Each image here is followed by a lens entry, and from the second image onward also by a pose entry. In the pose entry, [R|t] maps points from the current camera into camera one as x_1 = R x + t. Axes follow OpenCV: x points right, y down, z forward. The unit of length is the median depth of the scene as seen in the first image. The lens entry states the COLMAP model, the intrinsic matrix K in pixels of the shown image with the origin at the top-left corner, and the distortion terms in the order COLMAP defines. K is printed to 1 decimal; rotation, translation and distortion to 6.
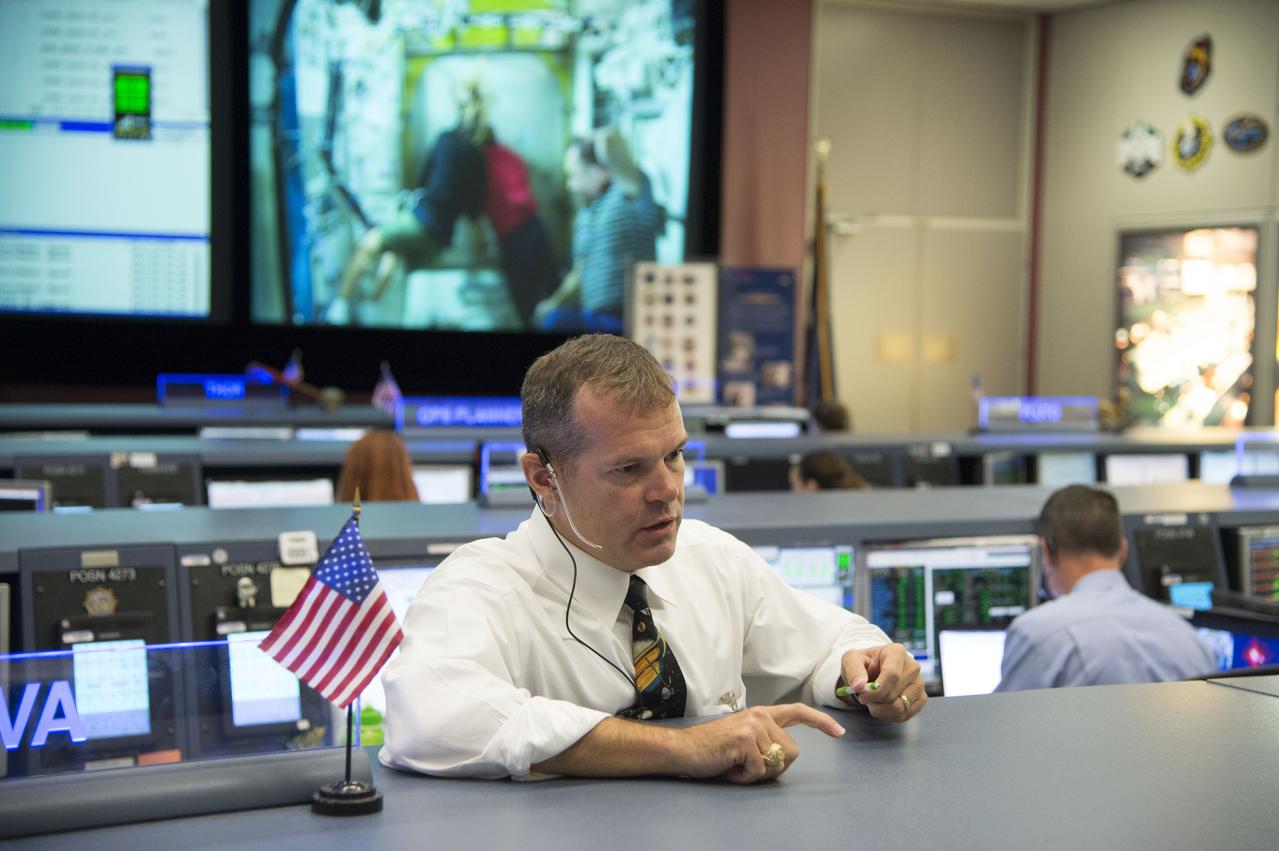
lens RADIAL K [[2189.4, 0, 639.5], [0, 2189.4, 425.5], [0, 0, 1]] dist [0.406033, -0.018323]
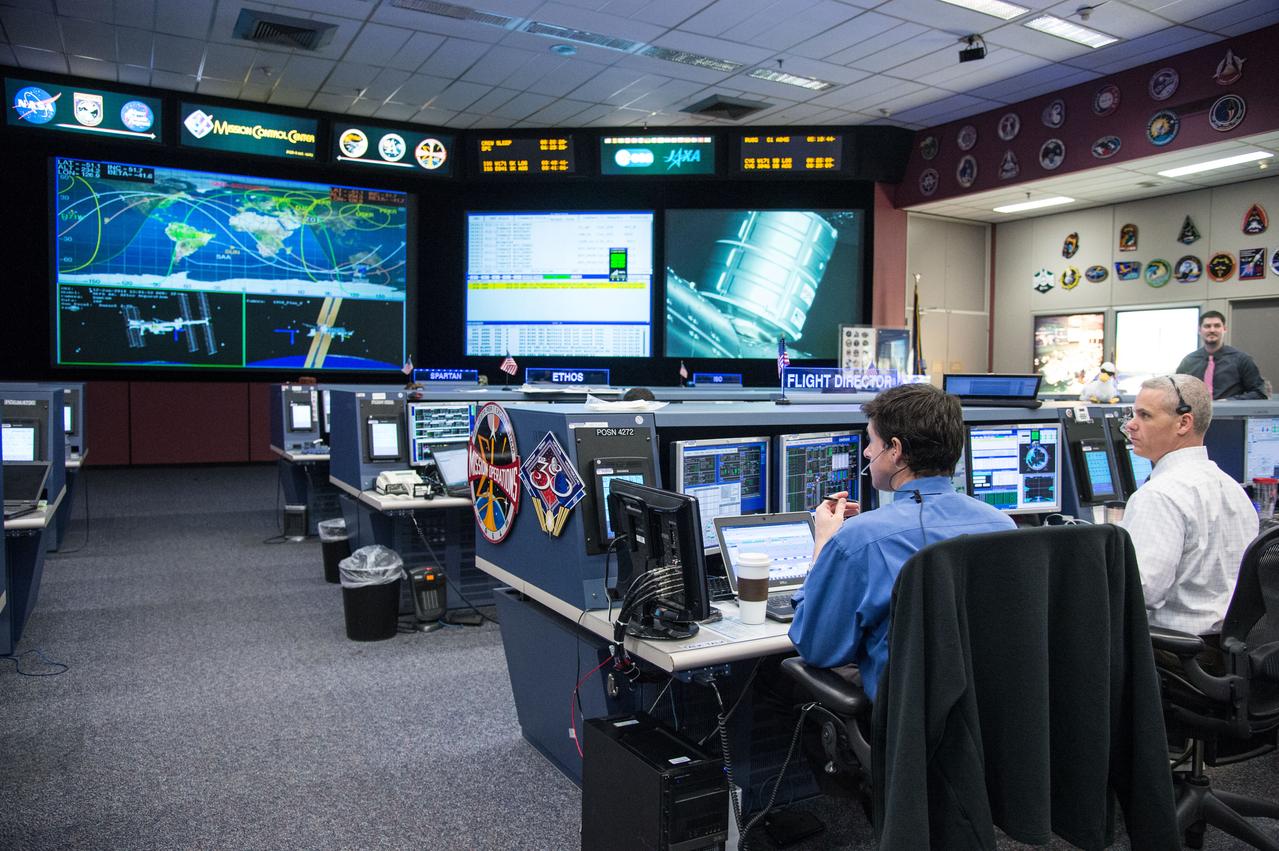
lens RADIAL K [[939.5, 0, 639.5], [0, 939.5, 425.5], [0, 0, 1]] dist [-0.083777, 0.072829]
pose [[0.999824, -0.007933, -0.017019, -0.193135], [0.008061, 0.999940, 0.007460, 0.017706], [0.016959, -0.007595, 0.999827, 0.036853]]
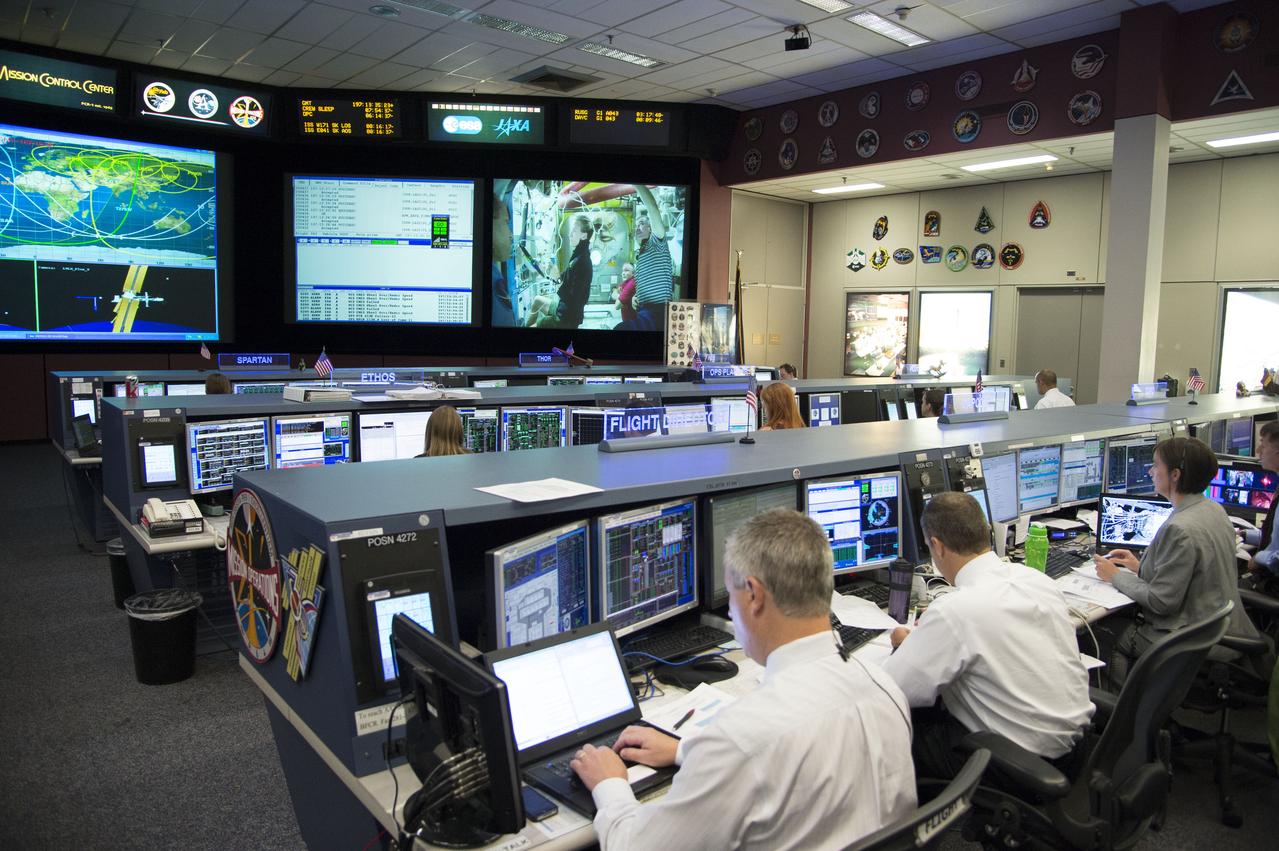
lens RADIAL K [[888.7, 0, 639.5], [0, 888.7, 425.5], [0, 0, 1]] dist [-0.117233, 0.072350]
pose [[0.986267, -0.013510, 0.164605, -0.185555], [0.002557, 0.997778, 0.066571, -0.006430], [-0.165139, -0.065236, 0.984110, 0.082334]]
